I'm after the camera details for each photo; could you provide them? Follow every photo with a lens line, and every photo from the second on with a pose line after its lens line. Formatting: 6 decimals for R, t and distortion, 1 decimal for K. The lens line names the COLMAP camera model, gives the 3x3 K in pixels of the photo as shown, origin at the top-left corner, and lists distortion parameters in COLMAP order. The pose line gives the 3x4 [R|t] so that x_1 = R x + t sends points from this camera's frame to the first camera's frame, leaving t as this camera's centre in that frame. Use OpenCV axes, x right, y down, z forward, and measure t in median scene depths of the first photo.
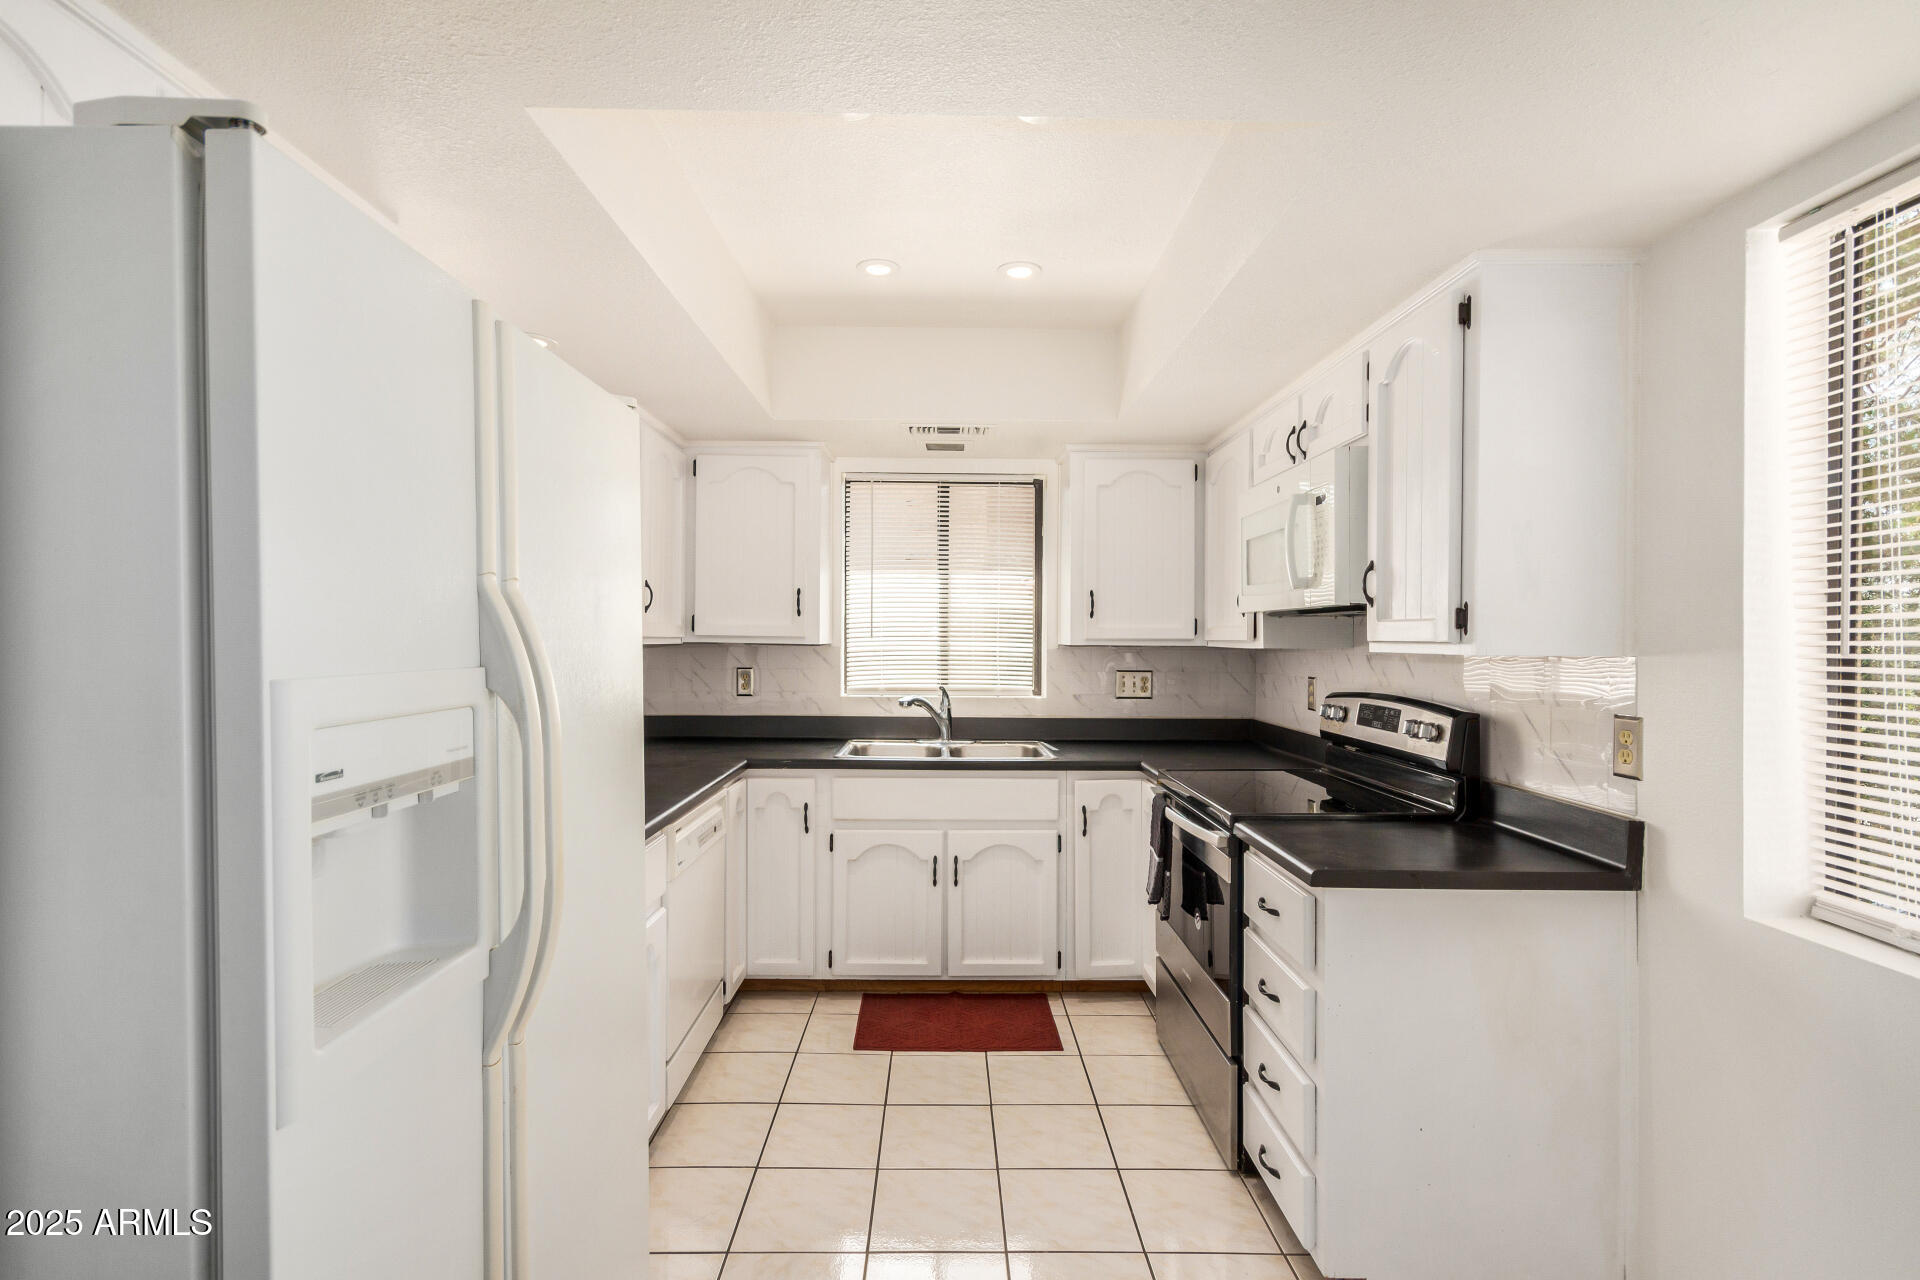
lens RADIAL K [[891.5, 0, 950.6], [0, 891.5, 642.7], [0, 0, 1]] dist [0.006780, 0.001666]
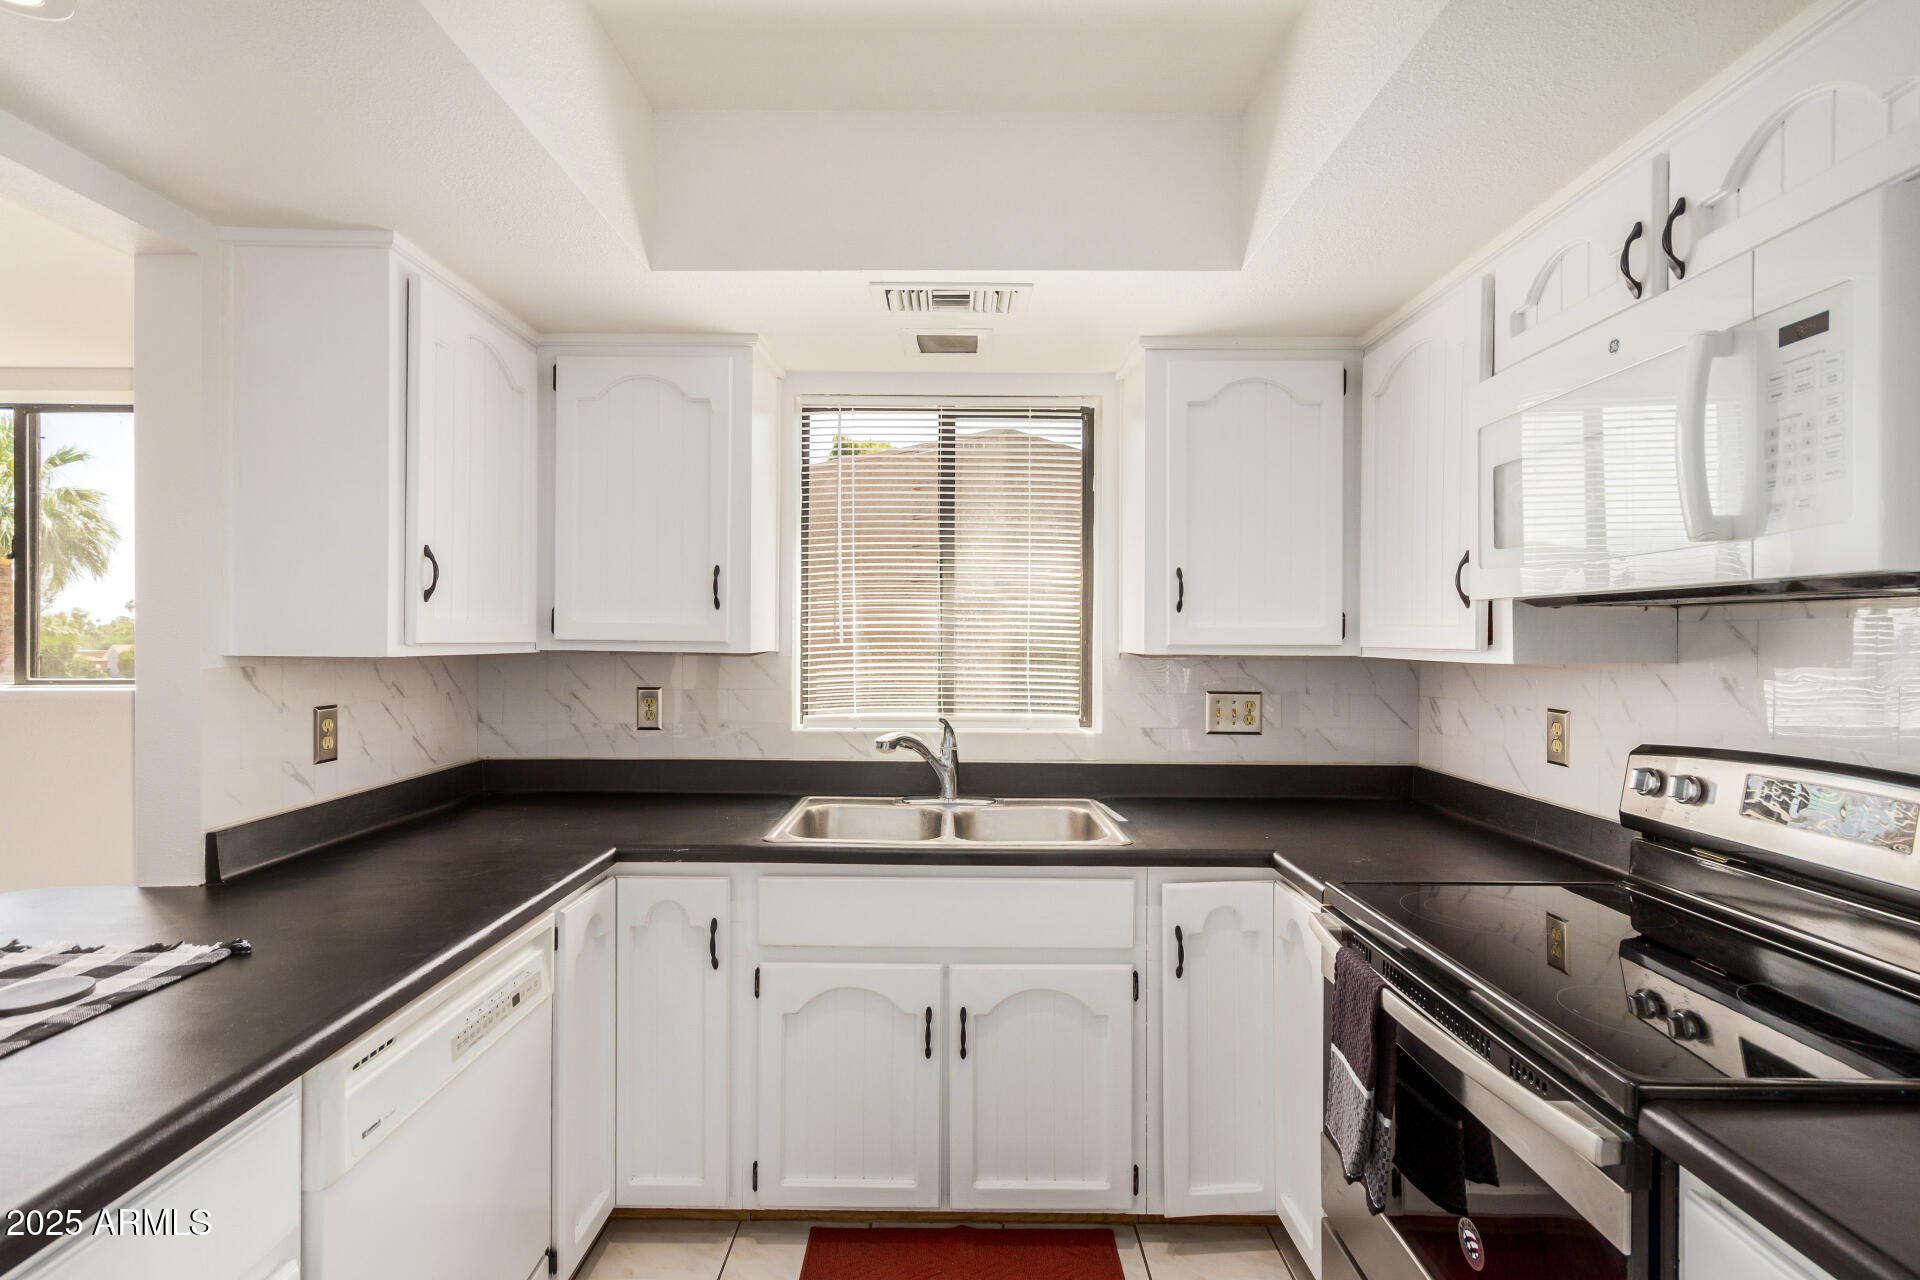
lens RADIAL K [[891.5, 0, 950.6], [0, 891.5, 642.7], [0, 0, 1]] dist [0.006780, 0.001666]
pose [[0.999870, -0.000076, -0.016112, 0.007099], [0.000084, 1.000000, 0.000508, -0.006779], [0.016112, -0.000509, 0.999870, 0.398945]]
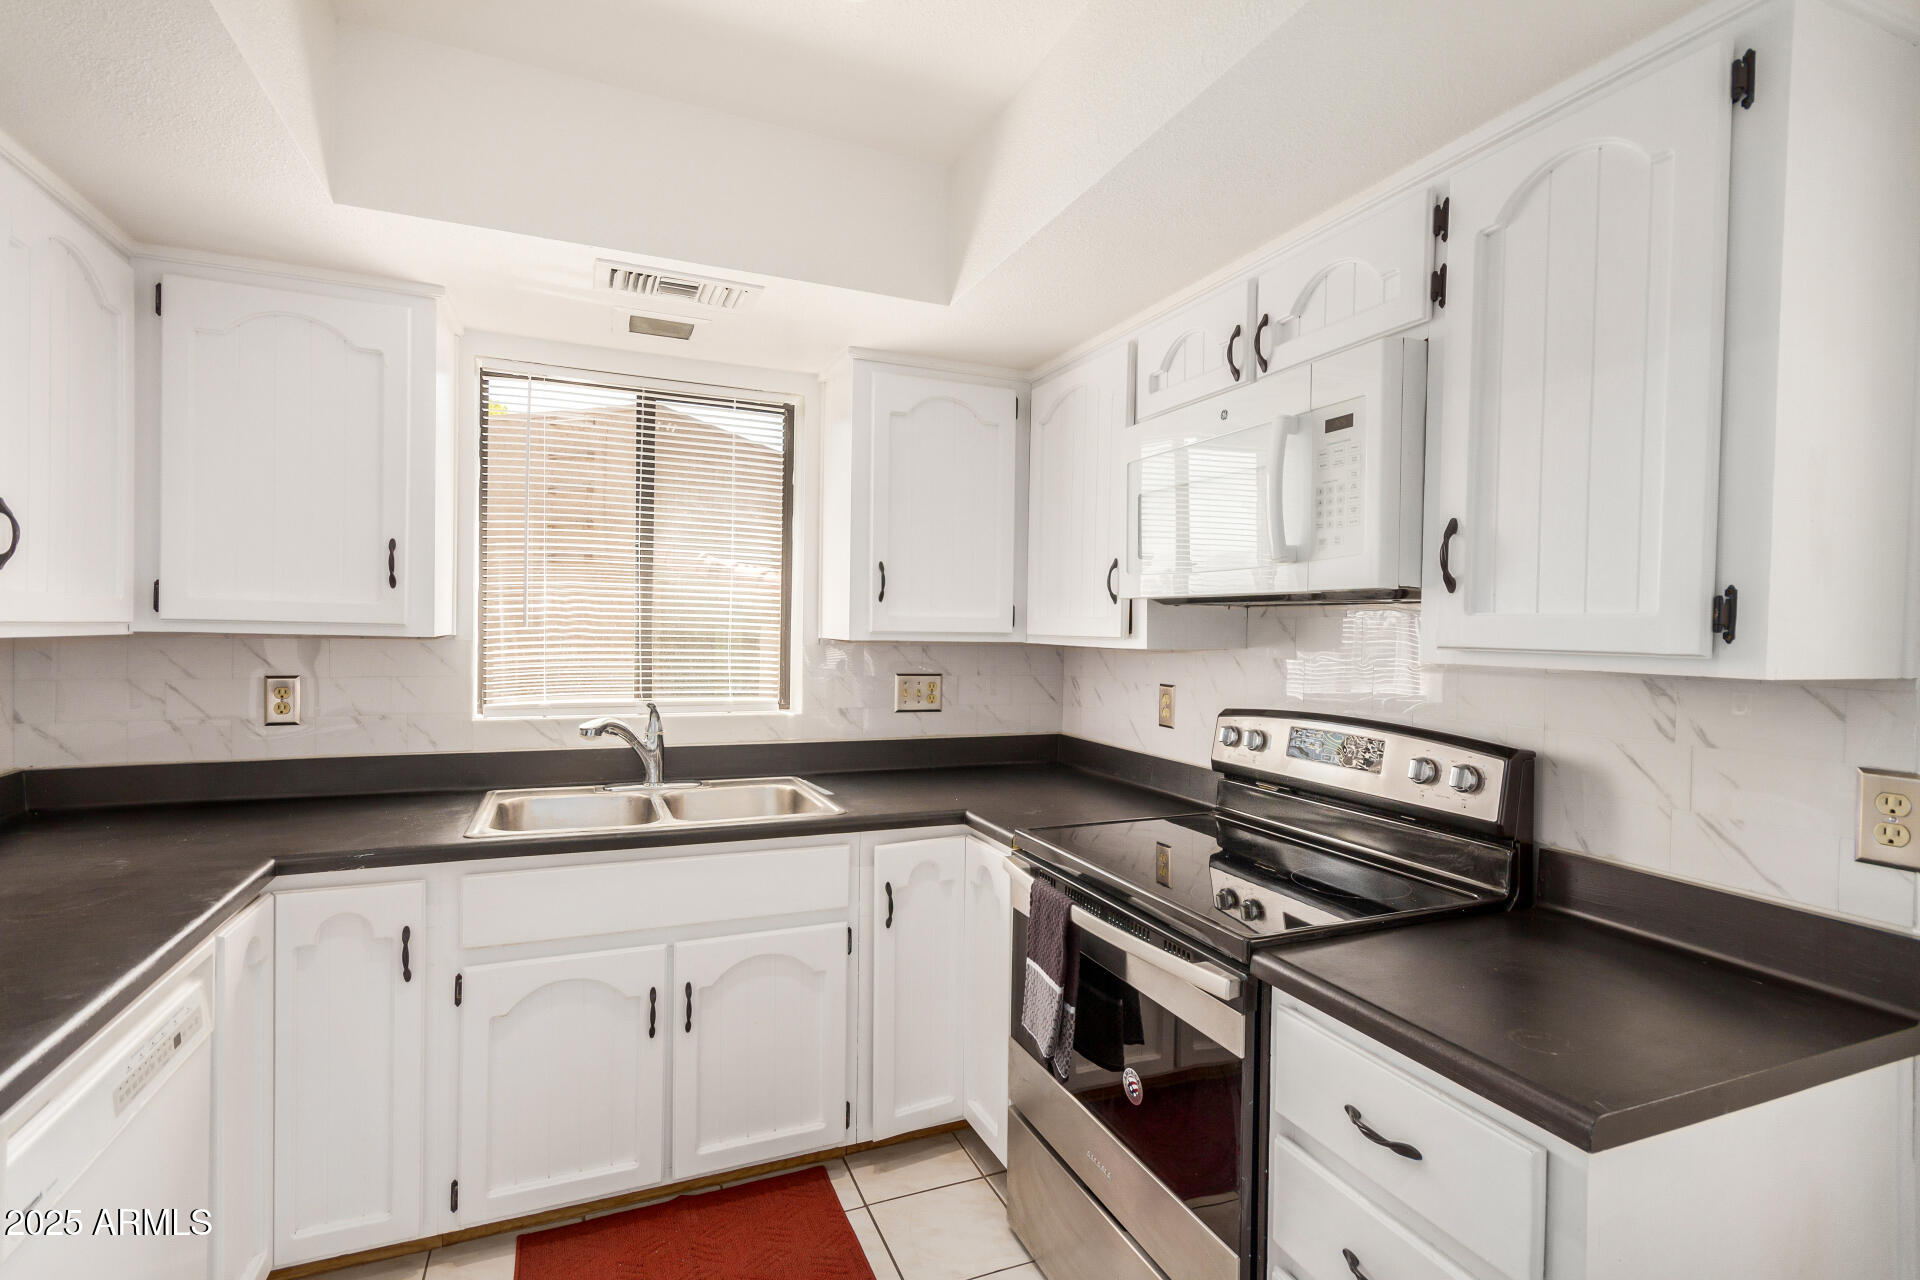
lens RADIAL K [[891.5, 0, 950.6], [0, 891.5, 642.7], [0, 0, 1]] dist [0.006780, 0.001666]
pose [[0.925739, 0.003814, 0.378144, -0.060365], [-0.009995, 0.999847, 0.014385, -0.006845], [-0.378031, -0.017096, 0.925635, 0.363422]]
